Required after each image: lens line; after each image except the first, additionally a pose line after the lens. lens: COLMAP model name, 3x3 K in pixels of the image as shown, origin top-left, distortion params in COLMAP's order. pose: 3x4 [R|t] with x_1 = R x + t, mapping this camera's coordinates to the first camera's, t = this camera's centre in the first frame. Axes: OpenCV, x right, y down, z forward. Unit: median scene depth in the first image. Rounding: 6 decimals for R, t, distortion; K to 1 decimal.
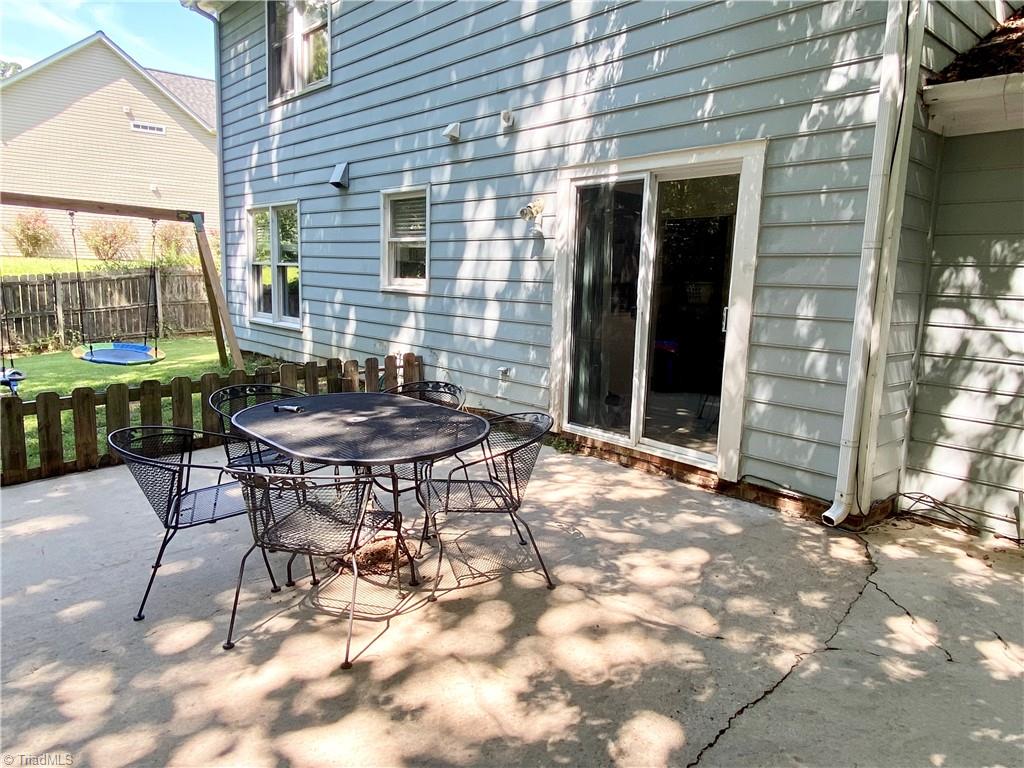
lens RADIAL K [[670.7, 0, 511.2], [0, 670.7, 383.5], [0, 0, 1]] dist [-0.001951, -0.002371]
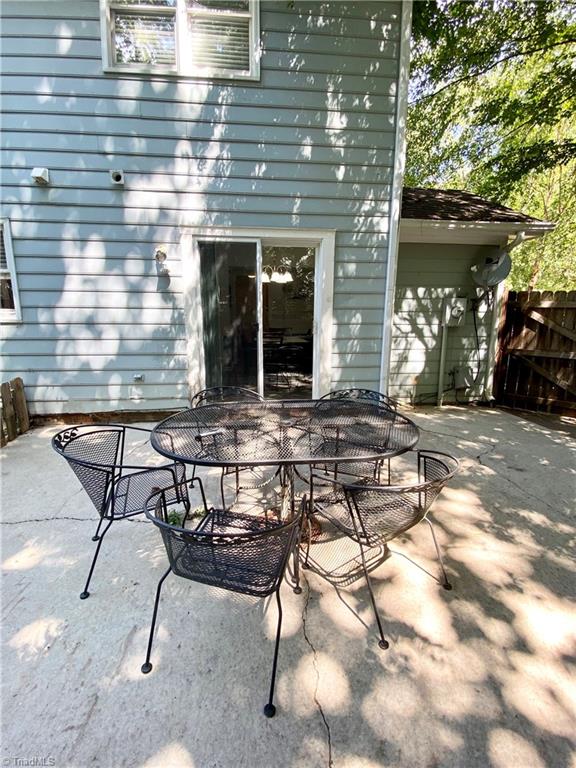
lens RADIAL K [[370.1, 0, 287.8], [0, 370.1, 381.6], [0, 0, 1]] dist [-0.003923, -0.001039]
pose [[0.594454, -0.166502, 0.786703, -0.466739], [0.133169, 0.985204, 0.107887, -0.058027], [-0.793026, 0.040631, 0.607831, 0.382600]]
